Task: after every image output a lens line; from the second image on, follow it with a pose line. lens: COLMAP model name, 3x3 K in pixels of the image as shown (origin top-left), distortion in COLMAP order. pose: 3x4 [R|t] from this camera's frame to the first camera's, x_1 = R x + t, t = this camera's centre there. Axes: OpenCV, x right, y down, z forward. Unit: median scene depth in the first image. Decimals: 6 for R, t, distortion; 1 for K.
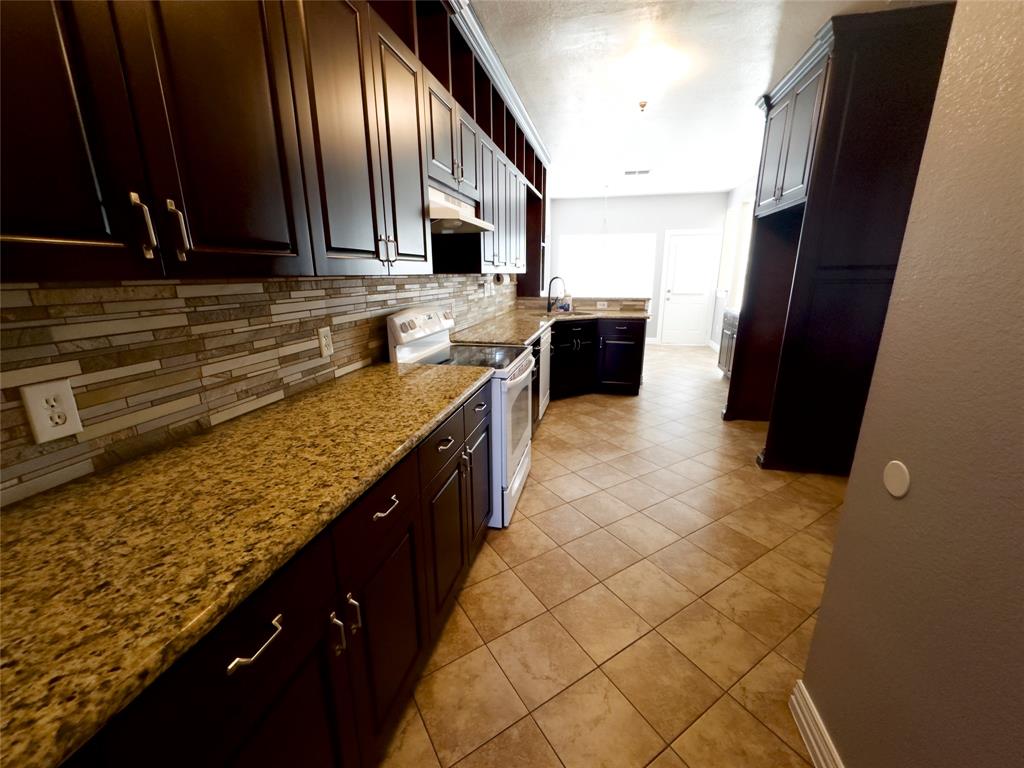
lens RADIAL K [[411.0, 0, 512.8], [0, 411.0, 385.0], [0, 0, 1]] dist [-0.002201, -0.000040]
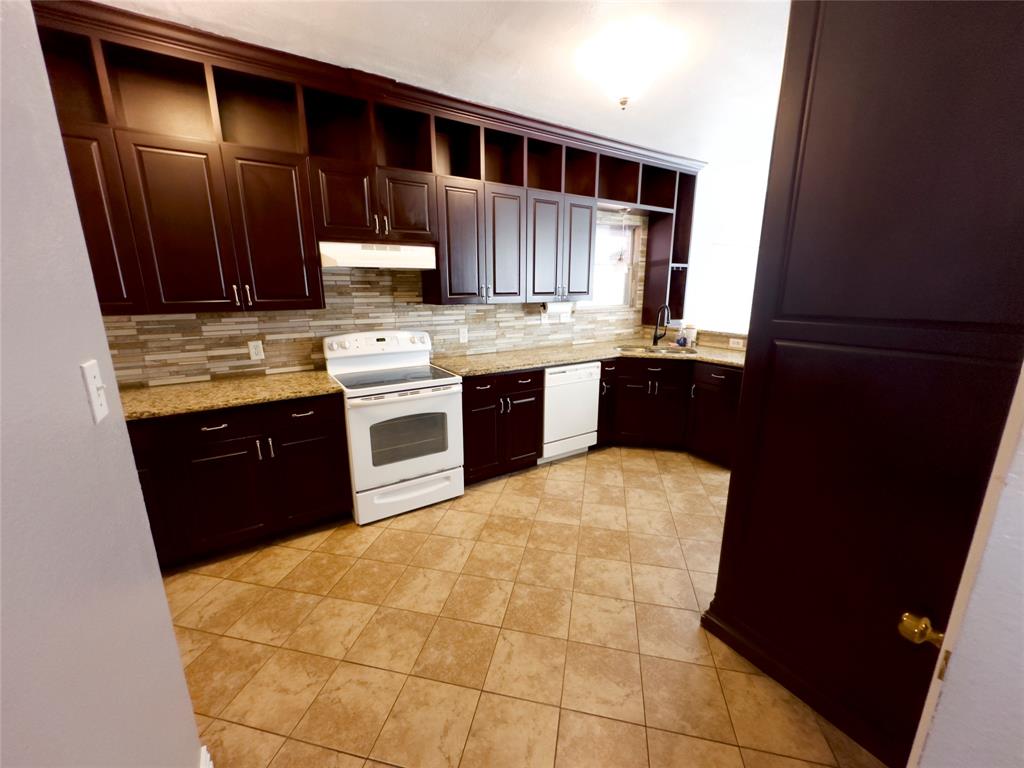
lens RADIAL K [[411.0, 0, 512.6], [0, 411.0, 384.3], [0, 0, 1]] dist [-0.002201, -0.000040]
pose [[0.711513, 0.166358, -0.682696, 1.422683], [-0.186270, 0.981466, 0.045030, -0.247331], [0.677534, 0.095126, 0.729314, 0.575372]]
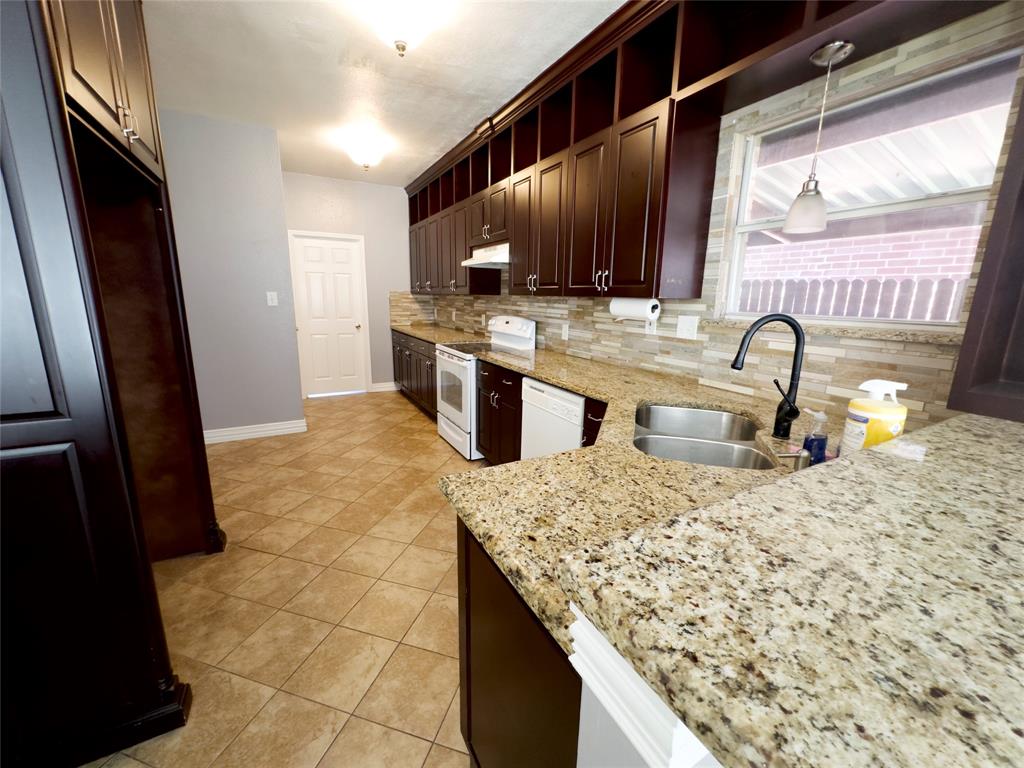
lens RADIAL K [[411.0, 0, 510.8], [0, 411.0, 382.2], [0, 0, 1]] dist [-0.002201, -0.000040]
pose [[-0.754841, 0.132655, -0.642354, 1.221786], [-0.181585, 0.898792, 0.398997, -0.883048], [0.630272, 0.417821, -0.654357, 3.201284]]
